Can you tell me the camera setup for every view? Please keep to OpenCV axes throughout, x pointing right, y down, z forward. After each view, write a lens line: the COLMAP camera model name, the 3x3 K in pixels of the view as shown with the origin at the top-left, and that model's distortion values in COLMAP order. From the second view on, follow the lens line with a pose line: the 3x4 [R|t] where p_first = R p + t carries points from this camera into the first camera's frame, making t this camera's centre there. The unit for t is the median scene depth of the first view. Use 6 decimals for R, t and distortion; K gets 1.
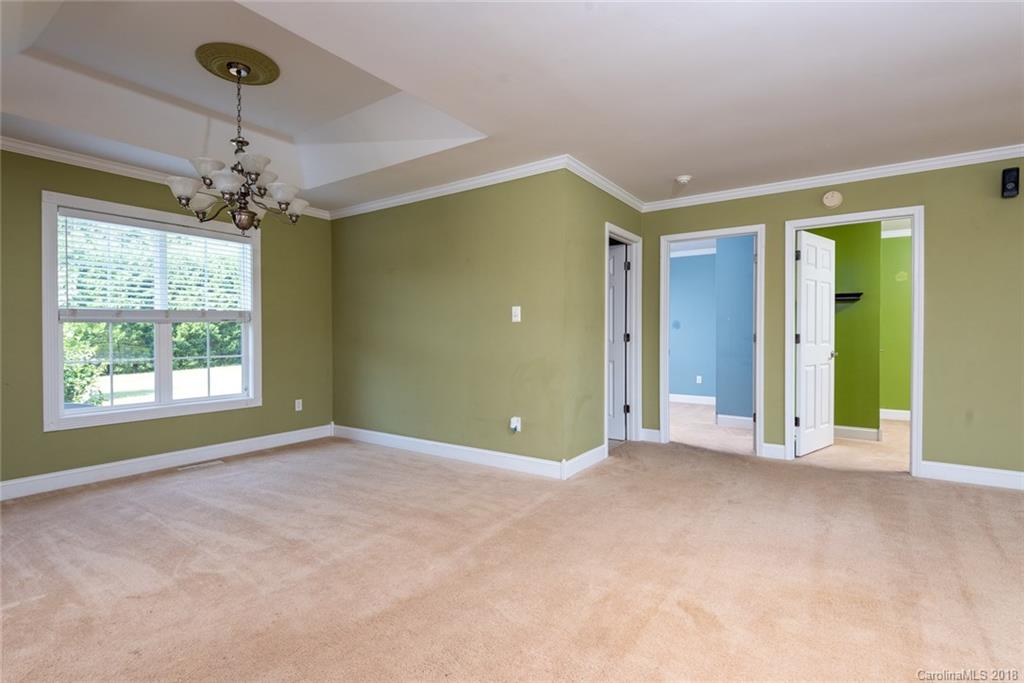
lens RADIAL K [[493.6, 0, 513.2], [0, 493.6, 339.4], [0, 0, 1]] dist [-0.001959, -0.000674]
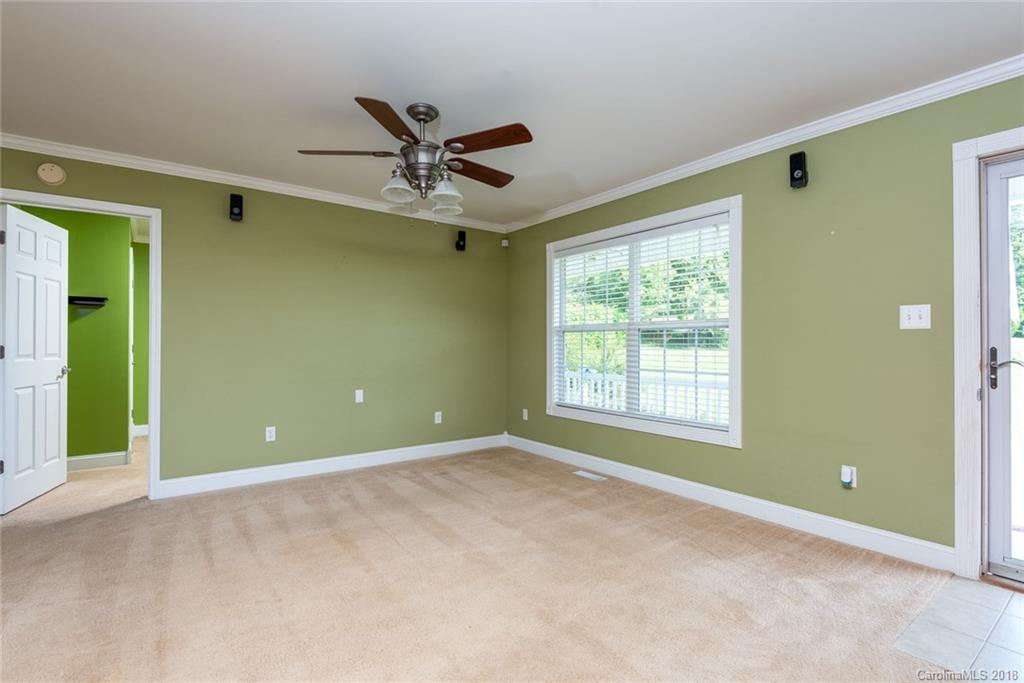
lens RADIAL K [[493.6, 0, 513.2], [0, 493.6, 339.4], [0, 0, 1]] dist [-0.001959, -0.000674]
pose [[0.313155, 0.009999, 0.949650, 0.146702], [0.009433, 0.999862, -0.013639, -0.003358], [-0.949655, 0.013229, 0.313017, 0.065046]]
